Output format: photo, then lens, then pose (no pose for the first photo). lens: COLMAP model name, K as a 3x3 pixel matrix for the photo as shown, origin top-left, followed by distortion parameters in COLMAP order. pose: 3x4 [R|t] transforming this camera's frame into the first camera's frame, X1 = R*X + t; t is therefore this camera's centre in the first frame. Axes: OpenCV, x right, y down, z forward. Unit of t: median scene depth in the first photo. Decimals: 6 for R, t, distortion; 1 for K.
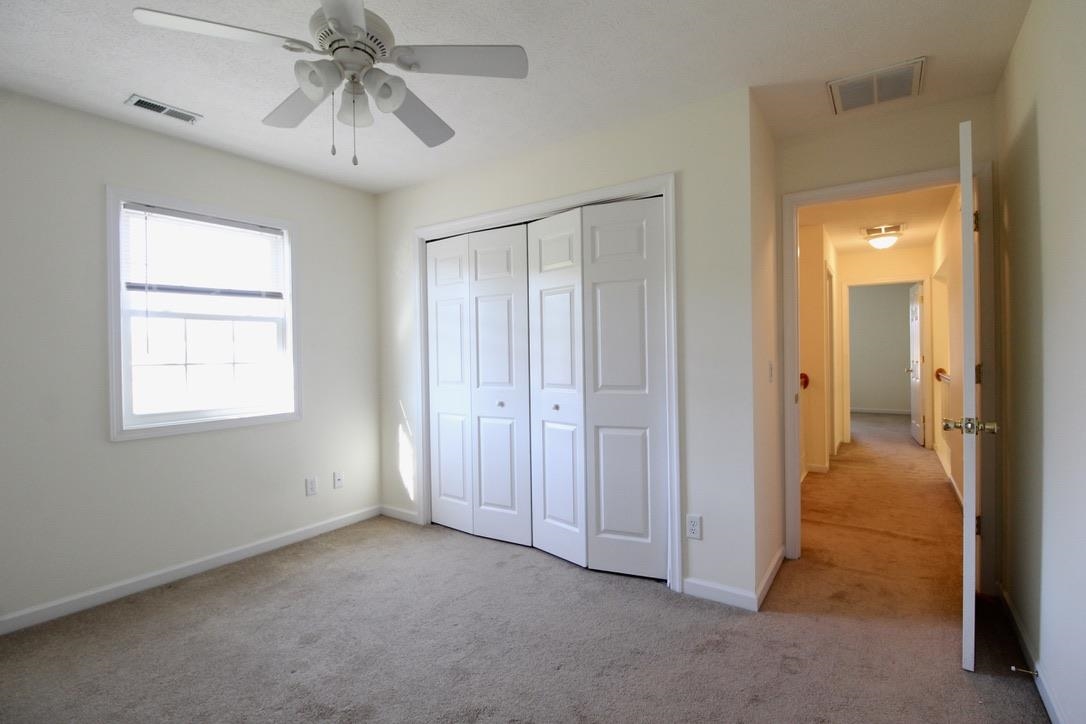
lens RADIAL K [[501.7, 0, 557.2], [0, 501.7, 356.8], [0, 0, 1]] dist [-0.000027, -0.013318]
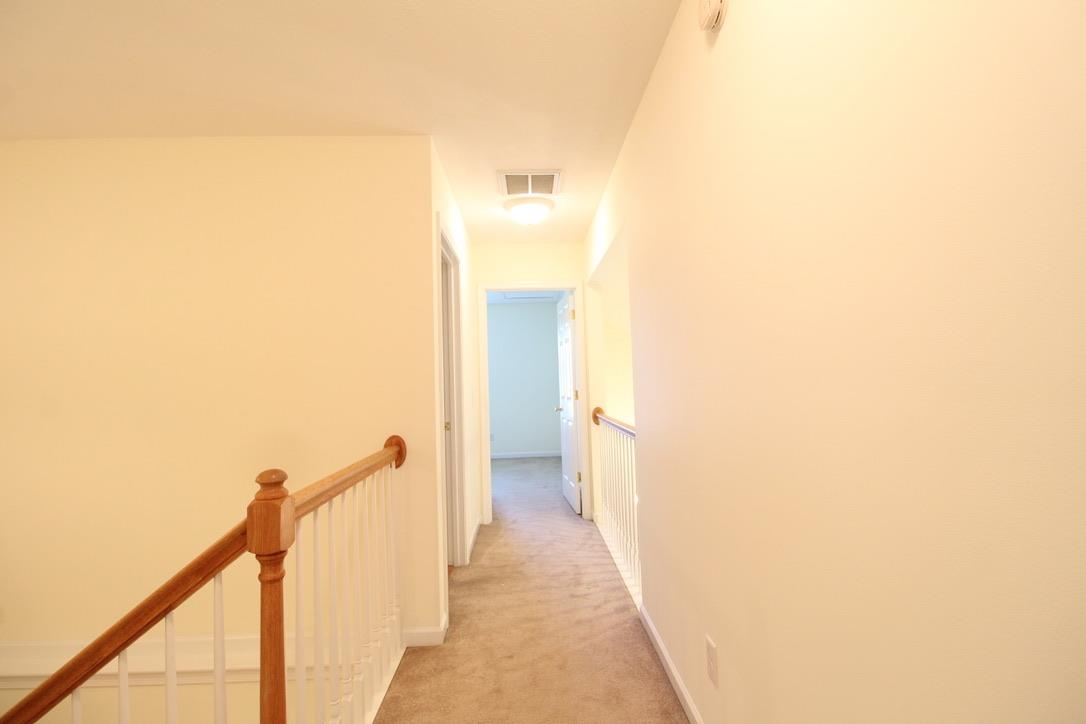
lens RADIAL K [[501.7, 0, 557.2], [0, 501.7, 356.8], [0, 0, 1]] dist [-0.000027, -0.013318]
pose [[0.800092, 0.017155, 0.599632, 0.275458], [0.023106, 0.997968, -0.059382, -0.008429], [-0.599432, 0.061366, 0.798070, 0.440755]]
